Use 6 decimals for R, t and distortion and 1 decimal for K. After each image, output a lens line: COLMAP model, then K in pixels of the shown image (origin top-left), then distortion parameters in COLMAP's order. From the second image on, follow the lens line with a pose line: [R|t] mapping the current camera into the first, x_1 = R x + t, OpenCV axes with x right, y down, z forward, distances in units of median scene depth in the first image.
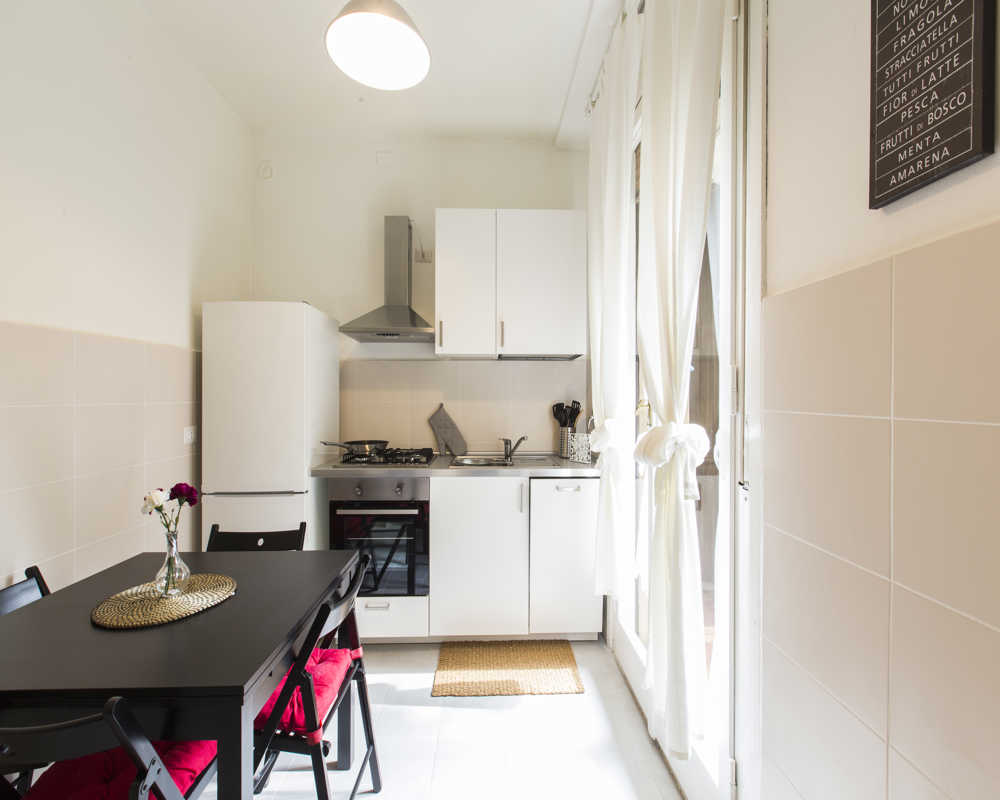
lens RADIAL K [[447.0, 0, 499.6], [0, 447.0, 398.1], [0, 0, 1]] dist [-0.000355, -0.000026]
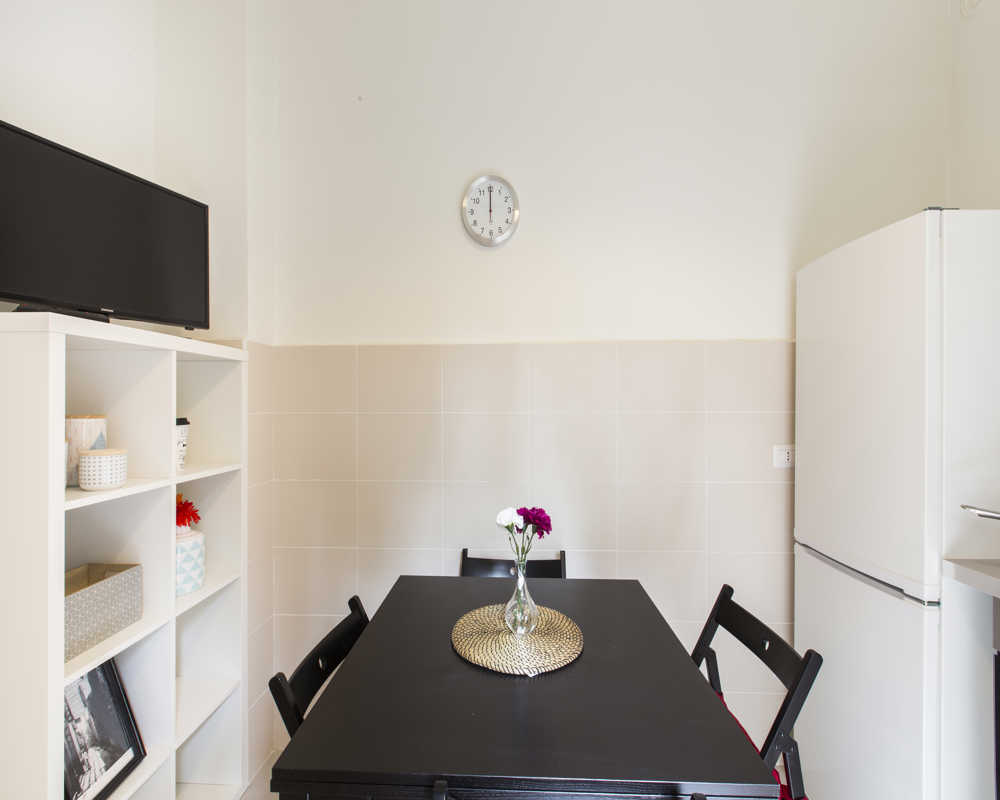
lens RADIAL K [[449.7, 0, 501.8], [0, 449.7, 405.9], [0, 0, 1]] dist [0.002722, -0.001123]
pose [[-0.074418, 0.003155, -0.997222, 0.067342], [-0.001414, 0.999994, 0.003270, -0.002514], [0.997226, 0.001654, -0.074413, 0.484233]]
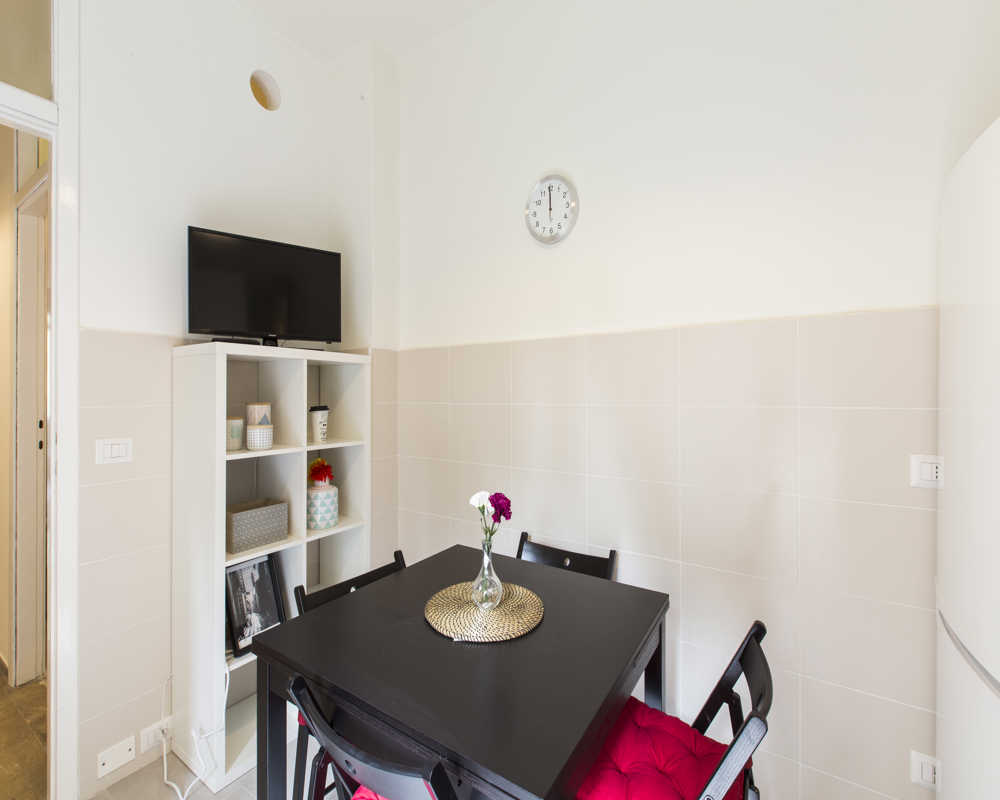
lens RADIAL K [[447.0, 0, 499.6], [0, 447.0, 398.1], [0, 0, 1]] dist [-0.000355, -0.000026]
pose [[-0.576548, 0.001317, -0.817062, 0.009905], [-0.003212, 0.999987, 0.003878, -0.002723], [0.817057, 0.004860, -0.576537, 0.738814]]
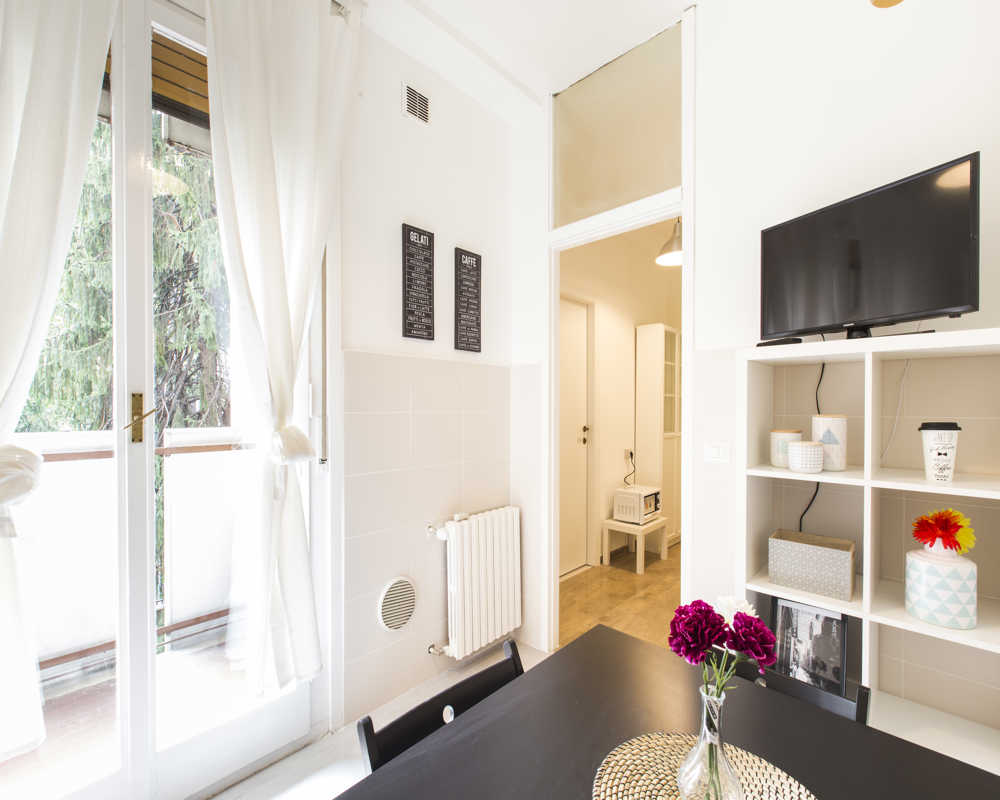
lens RADIAL K [[449.7, 0, 501.8], [0, 449.7, 405.9], [0, 0, 1]] dist [0.002722, -0.001123]
pose [[-0.709298, -0.006061, 0.704882, -0.429528], [-0.000606, 0.999968, 0.007989, -0.006007], [-0.704908, 0.005239, -0.709279, 0.708665]]
